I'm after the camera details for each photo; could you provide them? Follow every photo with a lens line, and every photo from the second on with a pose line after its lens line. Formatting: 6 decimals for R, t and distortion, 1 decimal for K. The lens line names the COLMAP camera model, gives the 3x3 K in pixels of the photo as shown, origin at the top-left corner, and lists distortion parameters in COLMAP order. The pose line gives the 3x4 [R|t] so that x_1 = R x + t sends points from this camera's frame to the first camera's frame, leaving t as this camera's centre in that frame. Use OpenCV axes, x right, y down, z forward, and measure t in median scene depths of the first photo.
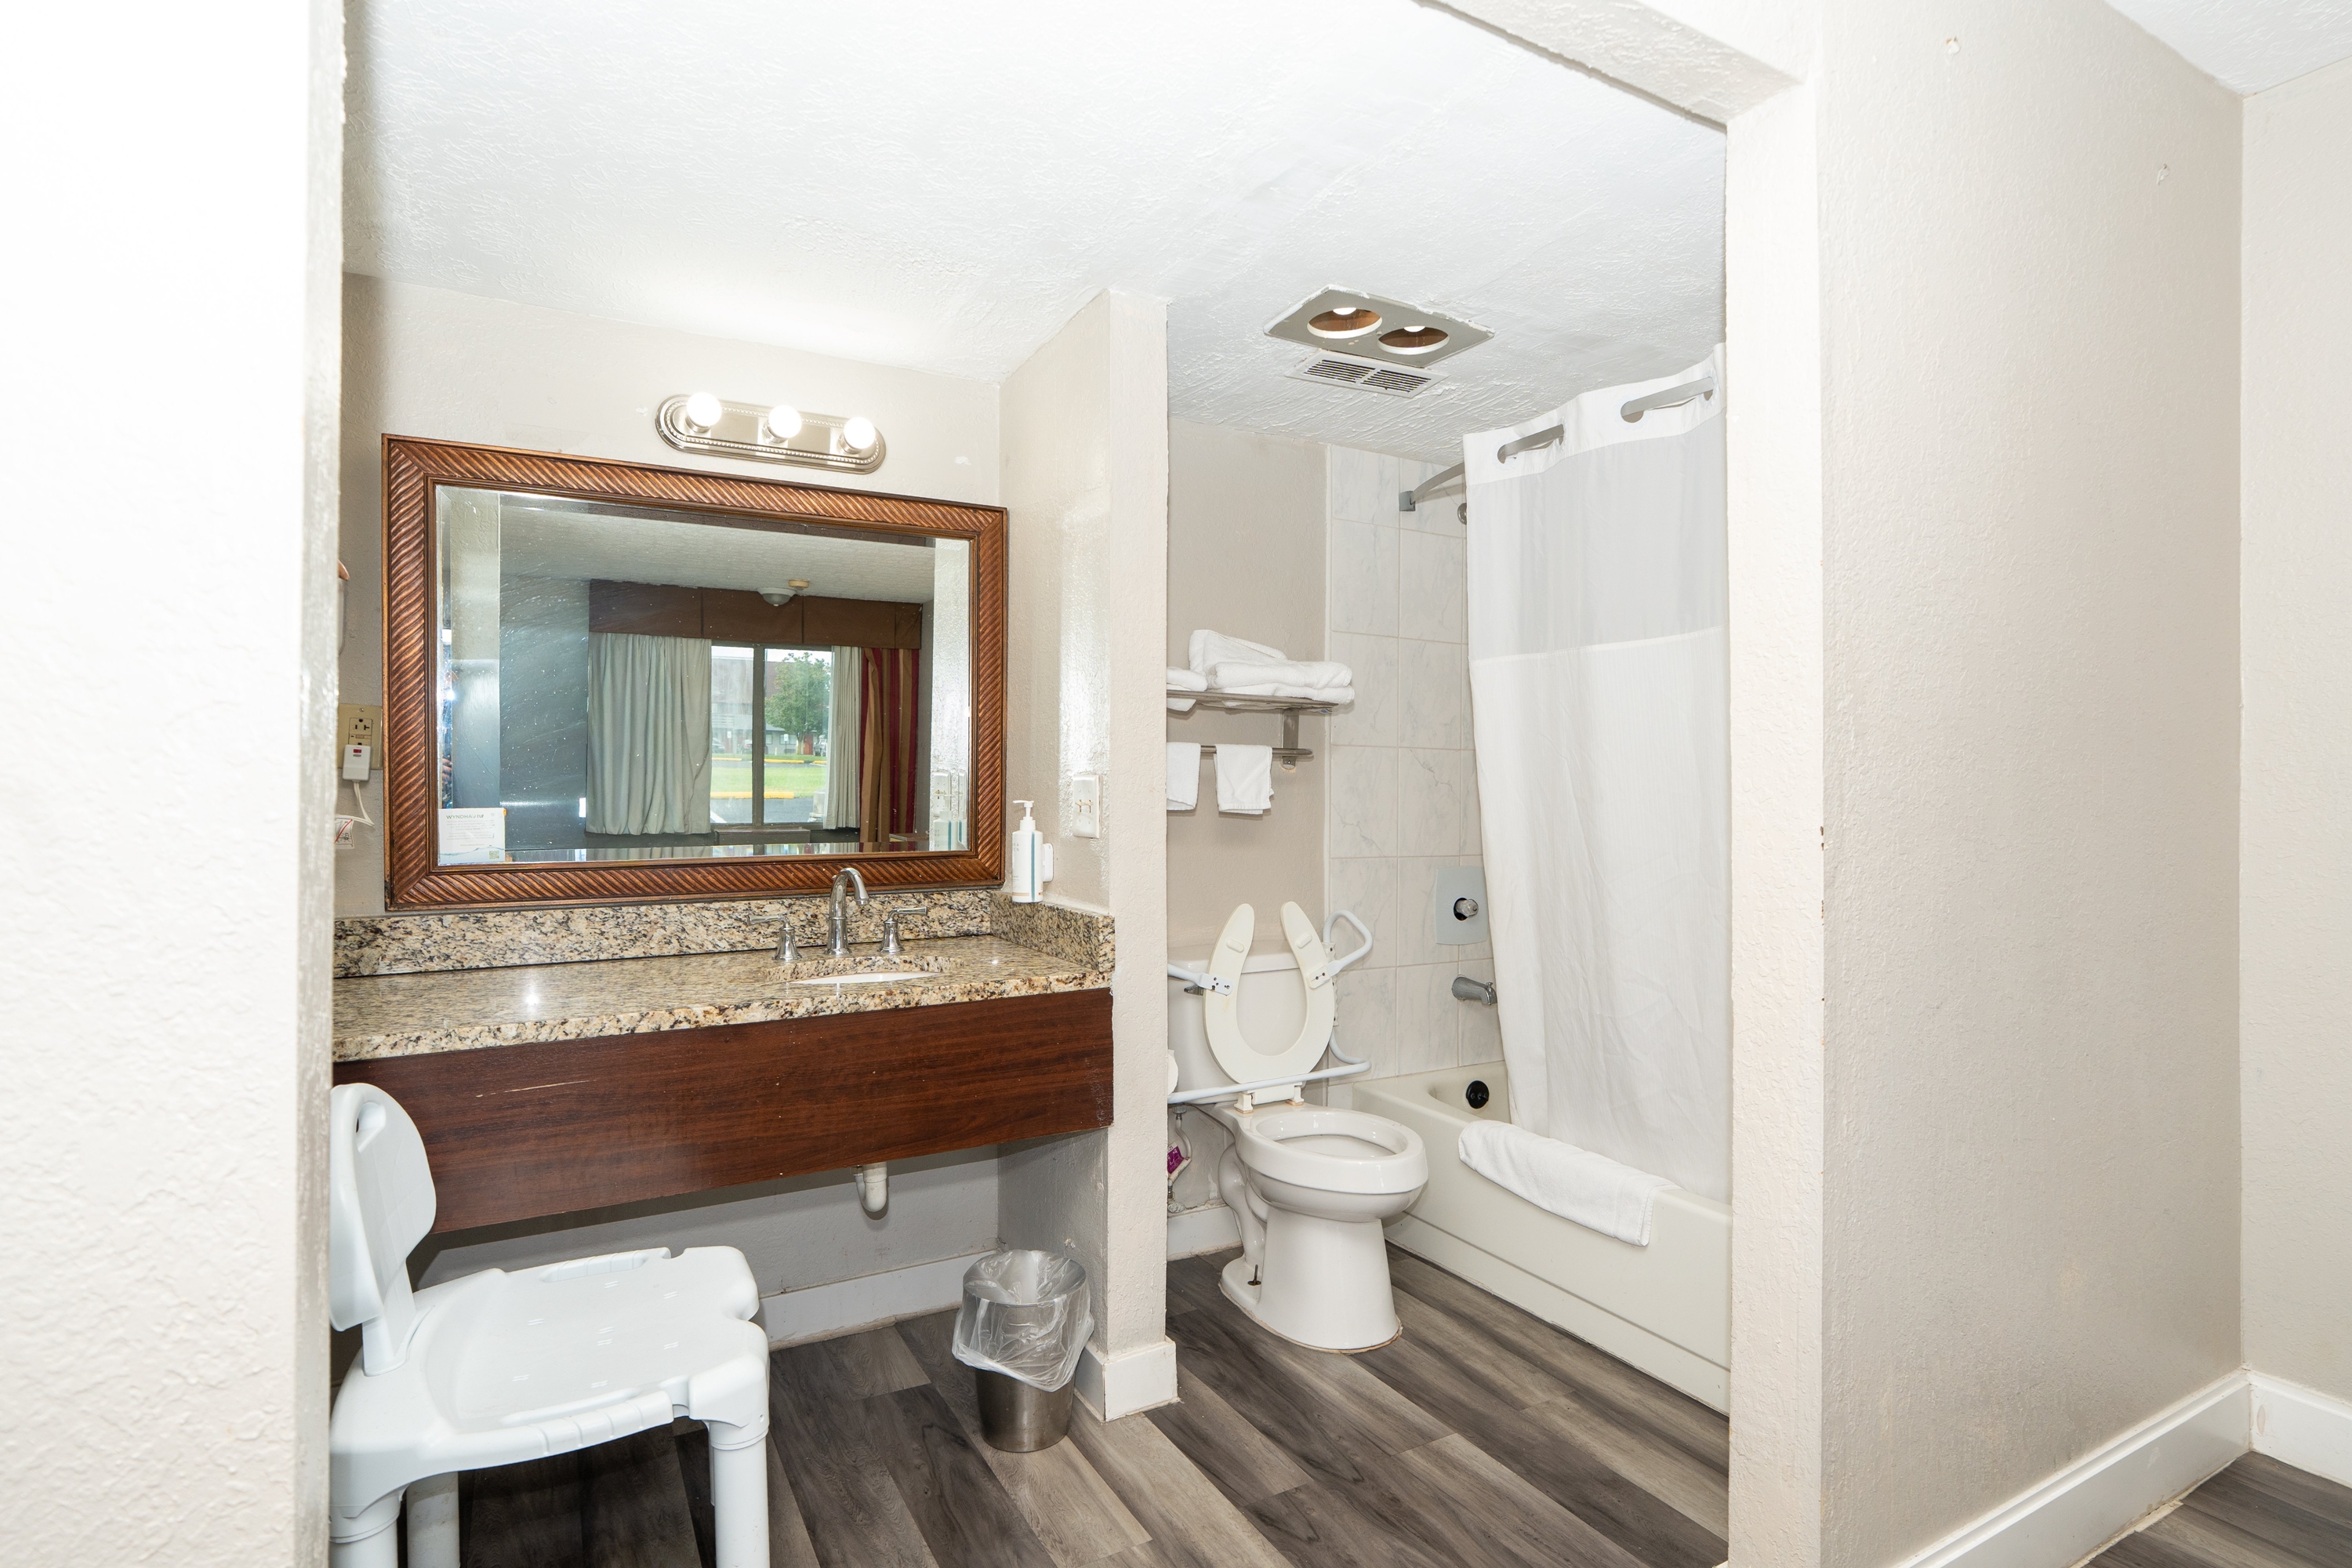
lens RADIAL K [[1146.4, 0, 1195.4], [0, 1146.4, 784.7], [0, 0, 1]] dist [-0.015039, 0.001654]
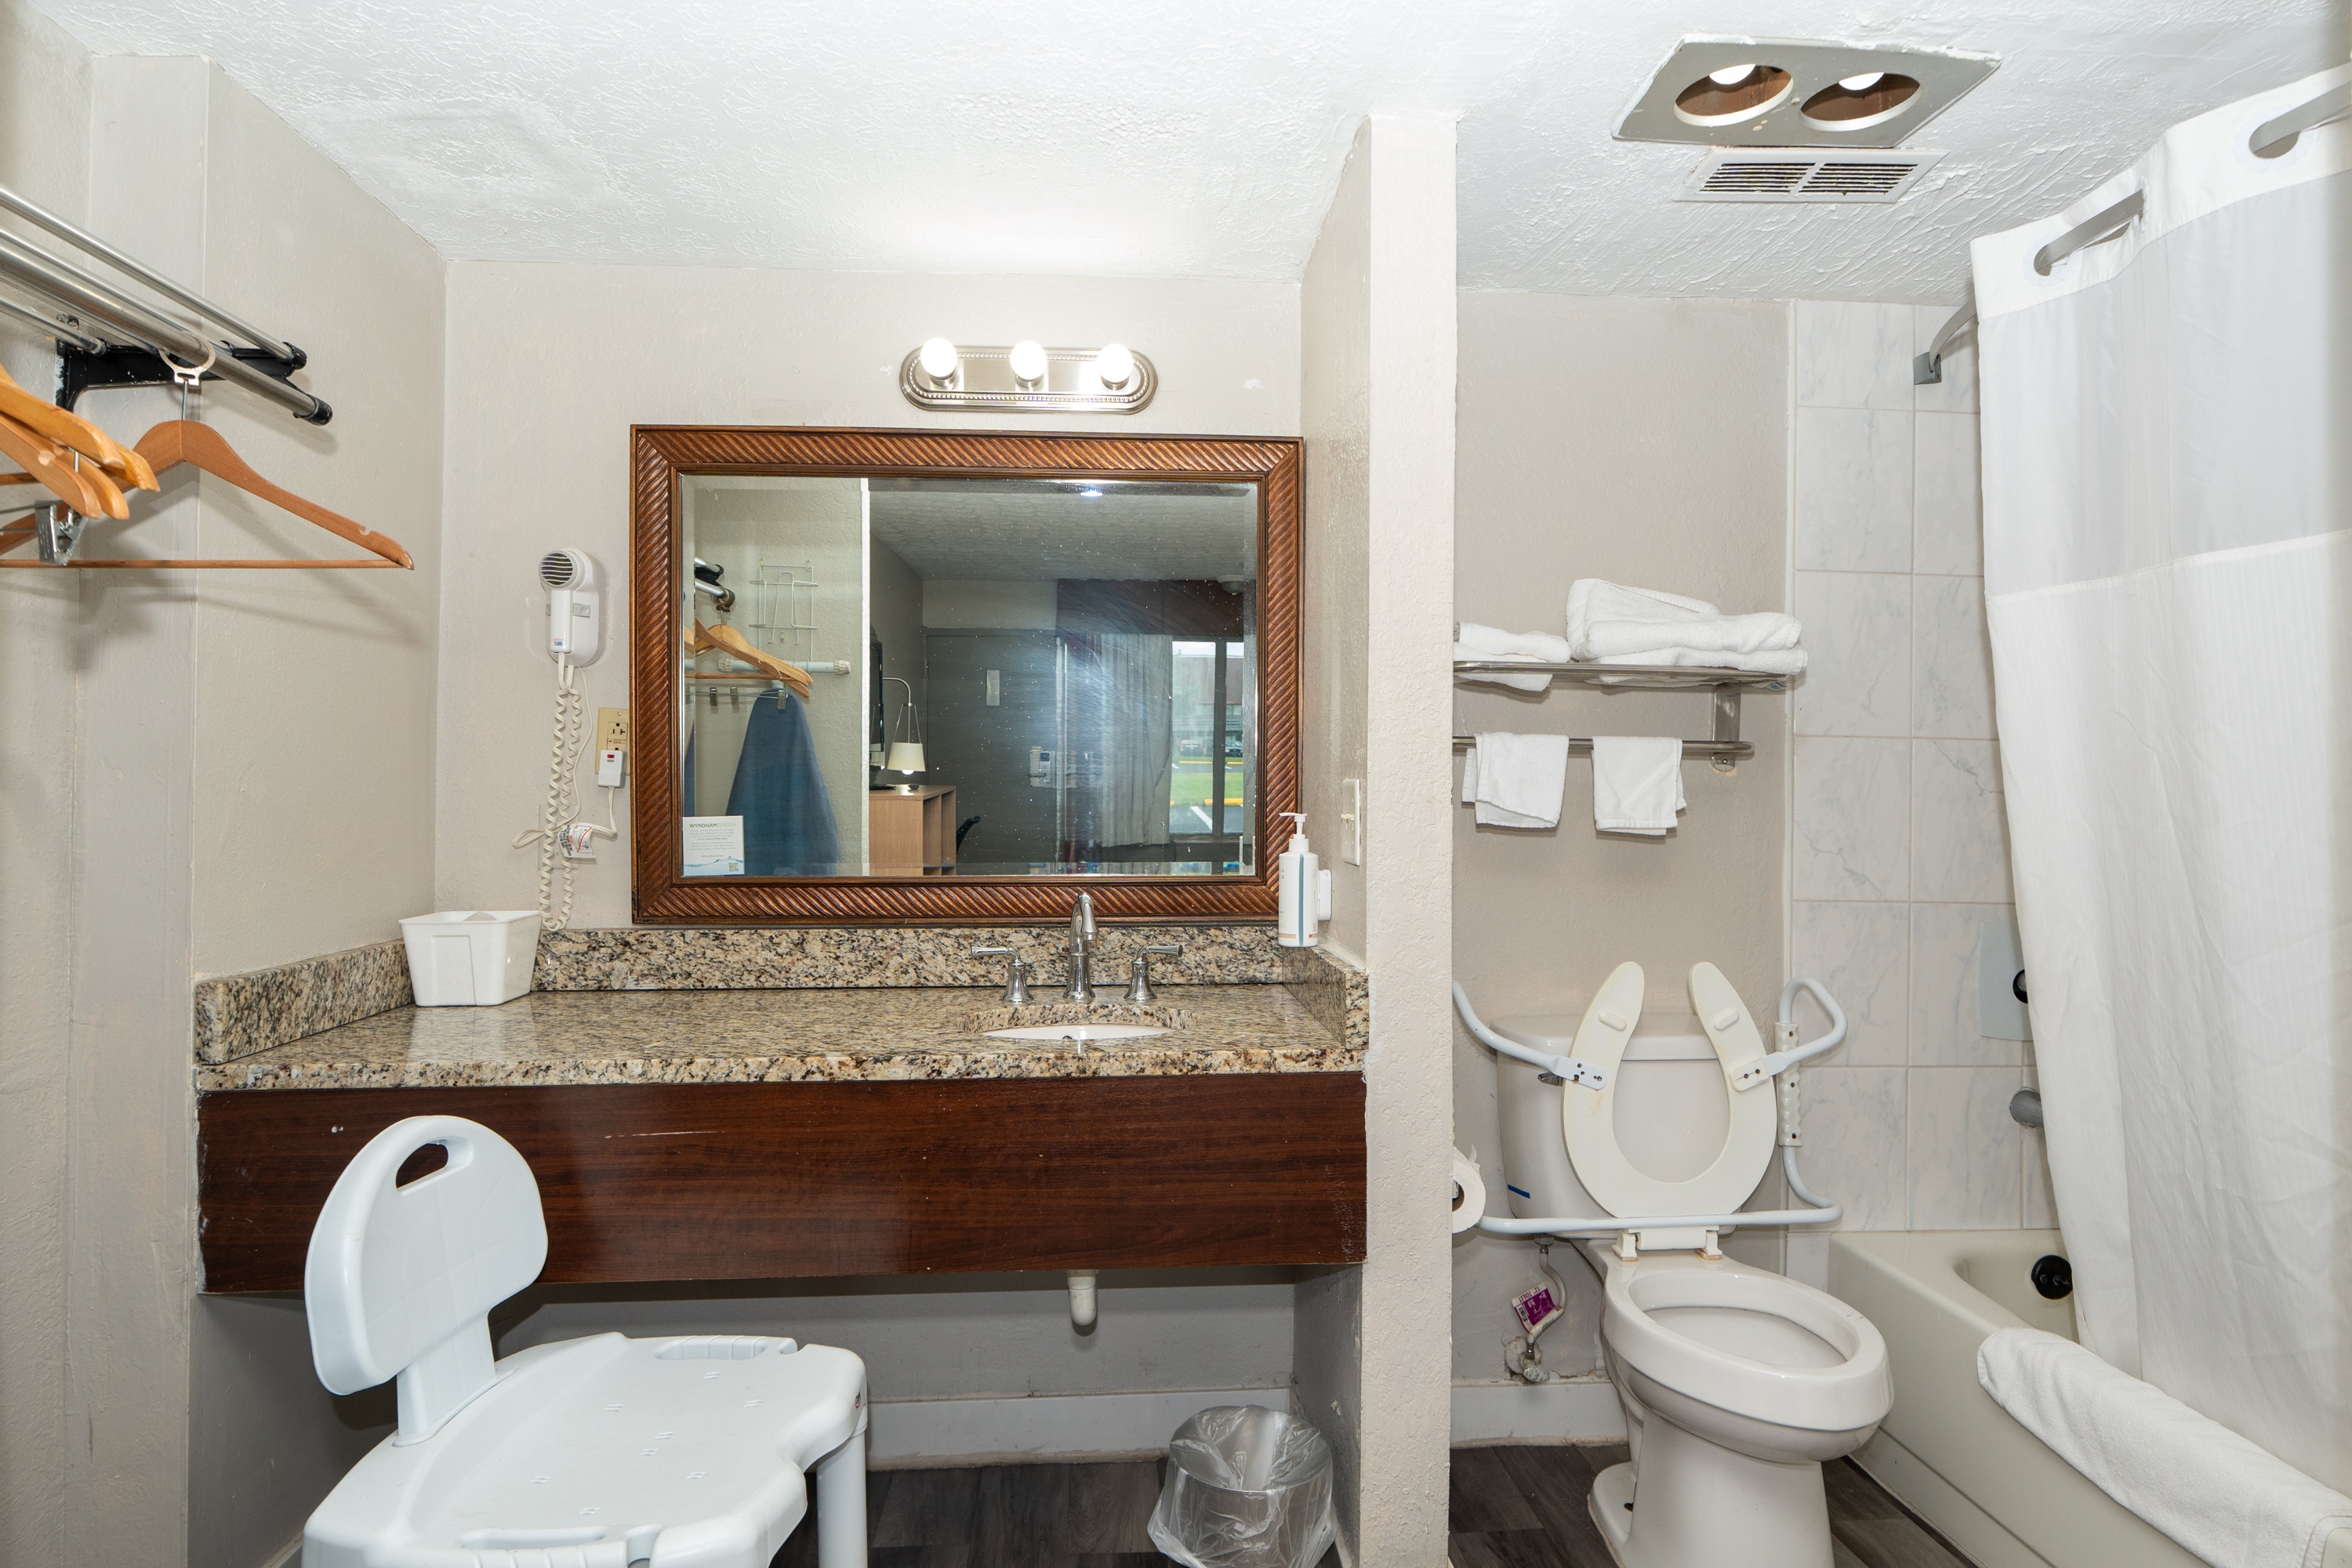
lens RADIAL K [[1319.1, 0, 1179.2], [0, 1319.1, 784.2], [0, 0, 1]] dist [-0.005611, 0.002482]
pose [[0.908267, -0.000310, -0.418392, 0.150231], [-0.002273, 0.999981, -0.005676, -0.000398], [0.418386, 0.006106, 0.908249, 0.167847]]
